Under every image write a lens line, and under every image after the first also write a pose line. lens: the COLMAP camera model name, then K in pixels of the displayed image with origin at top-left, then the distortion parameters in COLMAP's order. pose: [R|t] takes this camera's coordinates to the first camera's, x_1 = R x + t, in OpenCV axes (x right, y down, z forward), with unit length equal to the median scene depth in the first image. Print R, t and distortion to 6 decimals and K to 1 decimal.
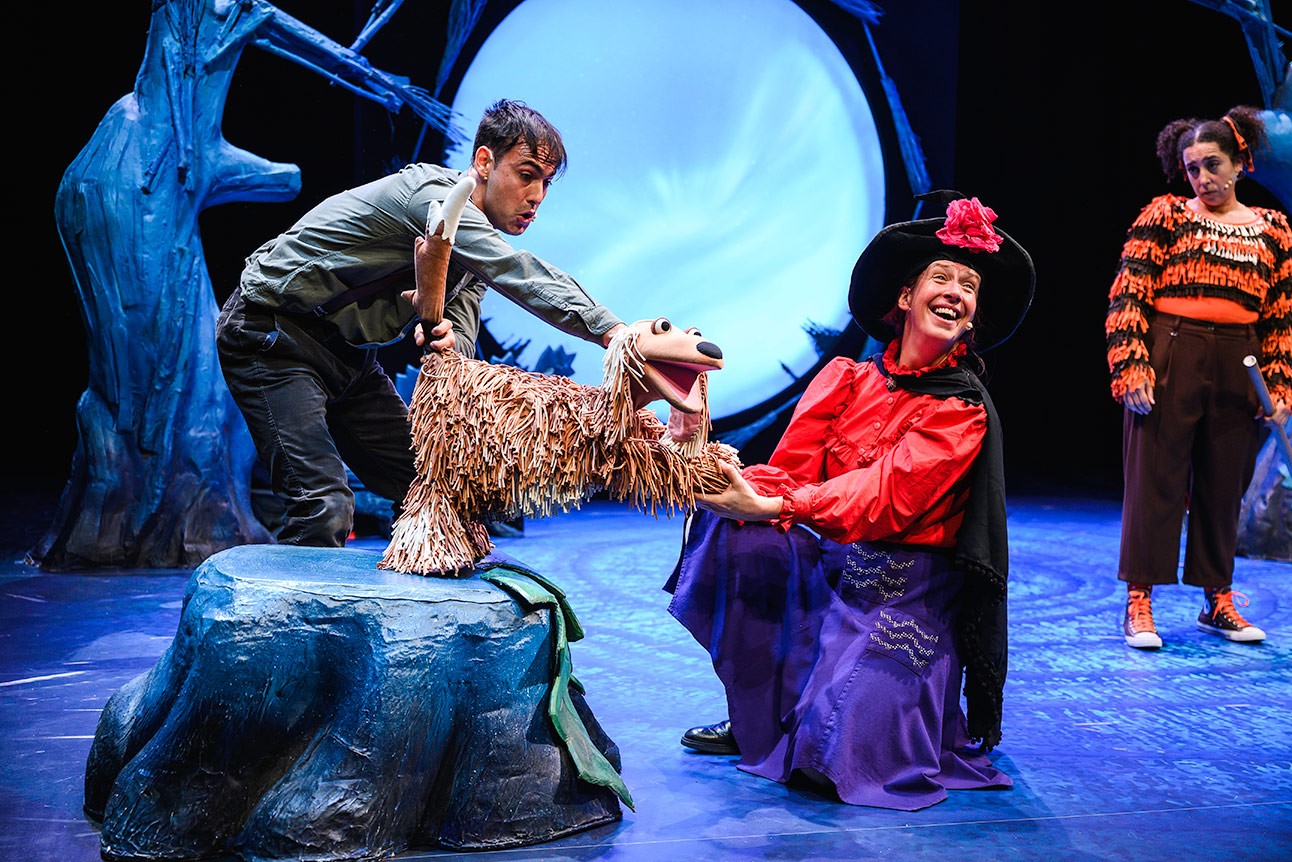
lens RADIAL K [[1565.7, 0, 672.3], [0, 1565.7, 451.4], [0, 0, 1]] dist [-0.006322, 0.000000]
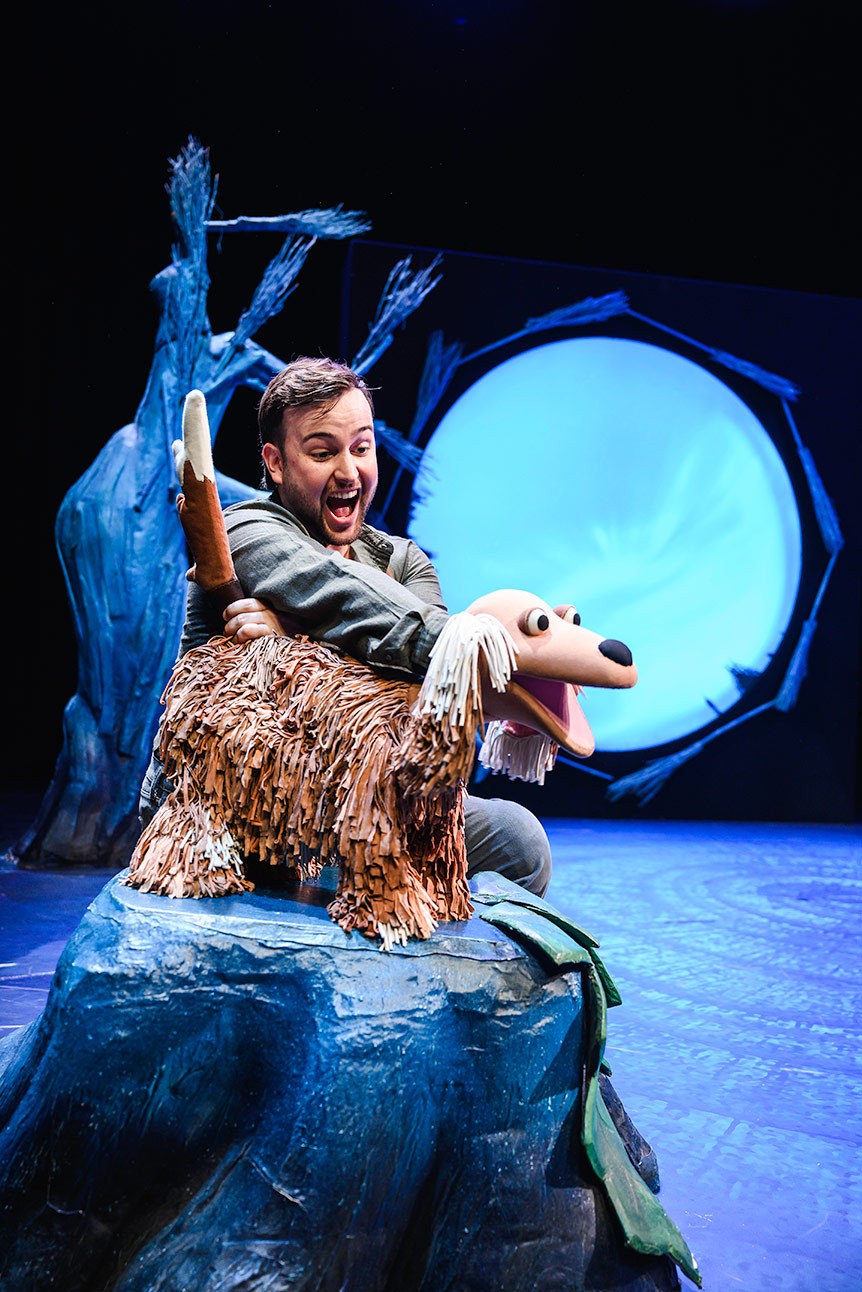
lens RADIAL K [[1184.7, 0, 448.8], [0, 1184.7, 651.9], [0, 0, 1]] dist [-0.002218, 0.000000]
pose [[0.994723, 0.021271, -0.100371, -0.041853], [-0.032144, 0.993633, -0.107981, 0.010180], [0.097435, 0.110637, 0.989073, 0.230285]]
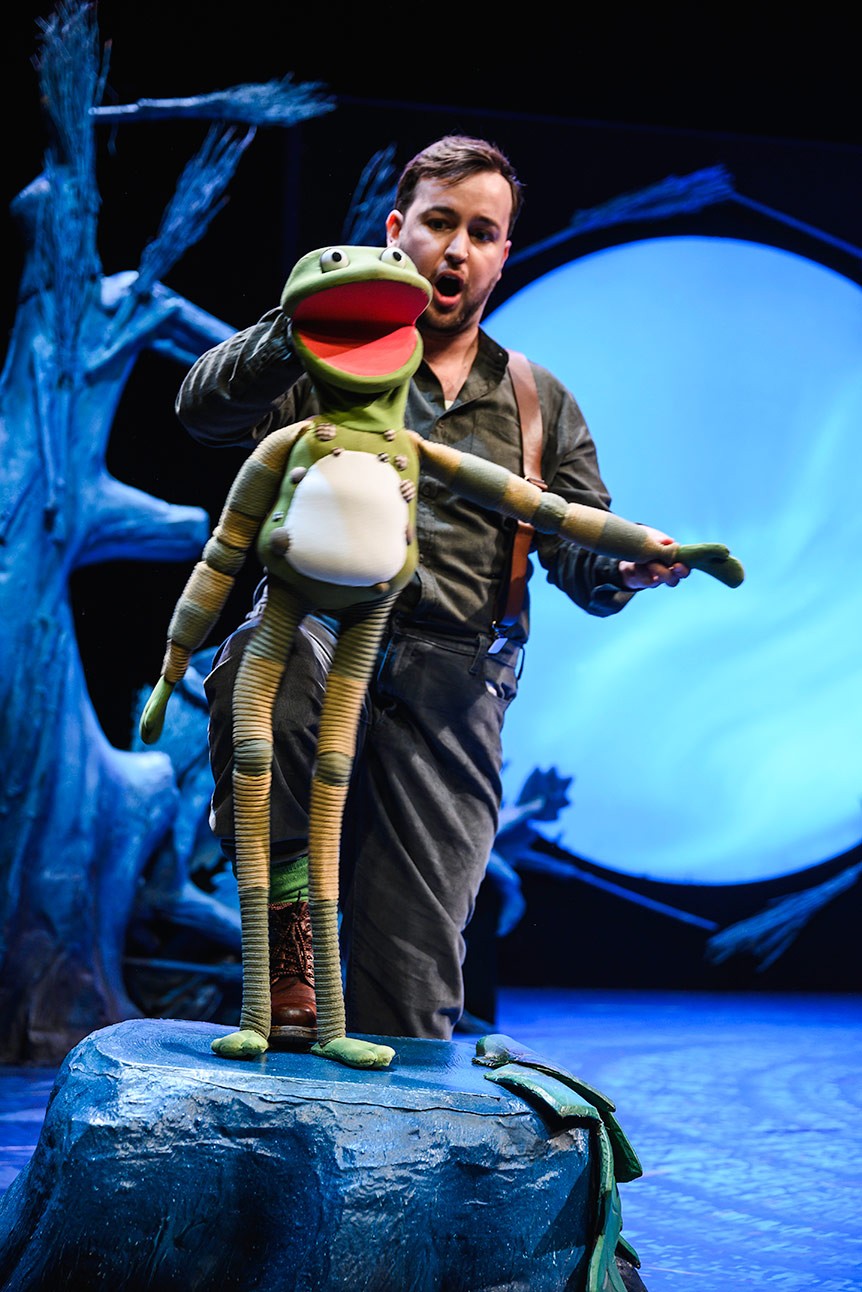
lens RADIAL K [[2136.4, 0, 399.2], [0, 2136.4, 684.3], [0, 0, 1]] dist [-0.037482, 0.000000]
pose [[0.991482, 0.010392, -0.129829, -0.020801], [-0.025488, 0.993020, -0.115161, 0.010403], [0.127726, 0.117489, 0.984826, 0.046743]]
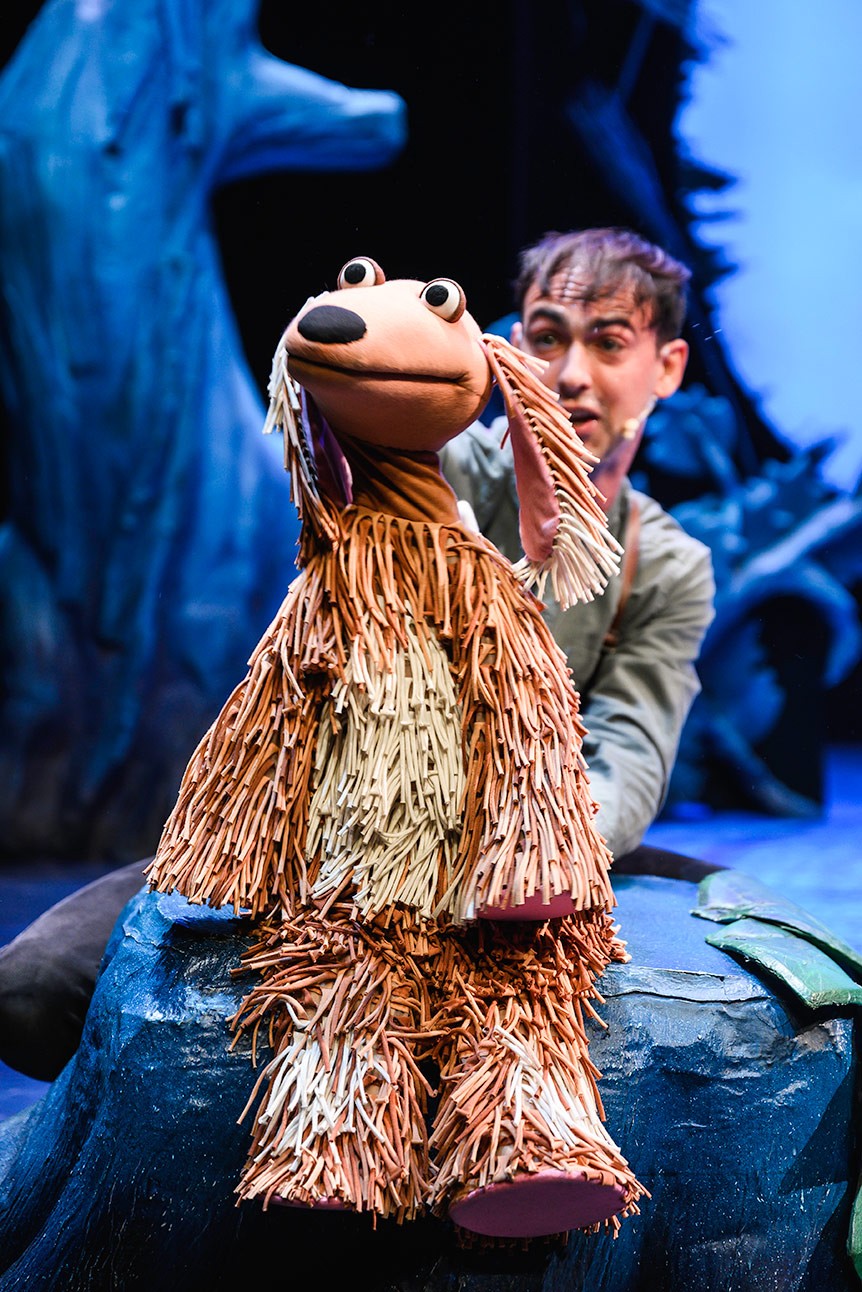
lens RADIAL K [[2885.5, 0, 553.0], [0, 2885.5, 616.4], [0, 0, 1]] dist [-0.046168, 0.000000]
pose [[0.981158, 0.010466, -0.192925, -0.001568], [-0.011954, 0.999907, -0.006547, -0.004728], [0.192839, 0.008730, 0.981192, 0.076219]]
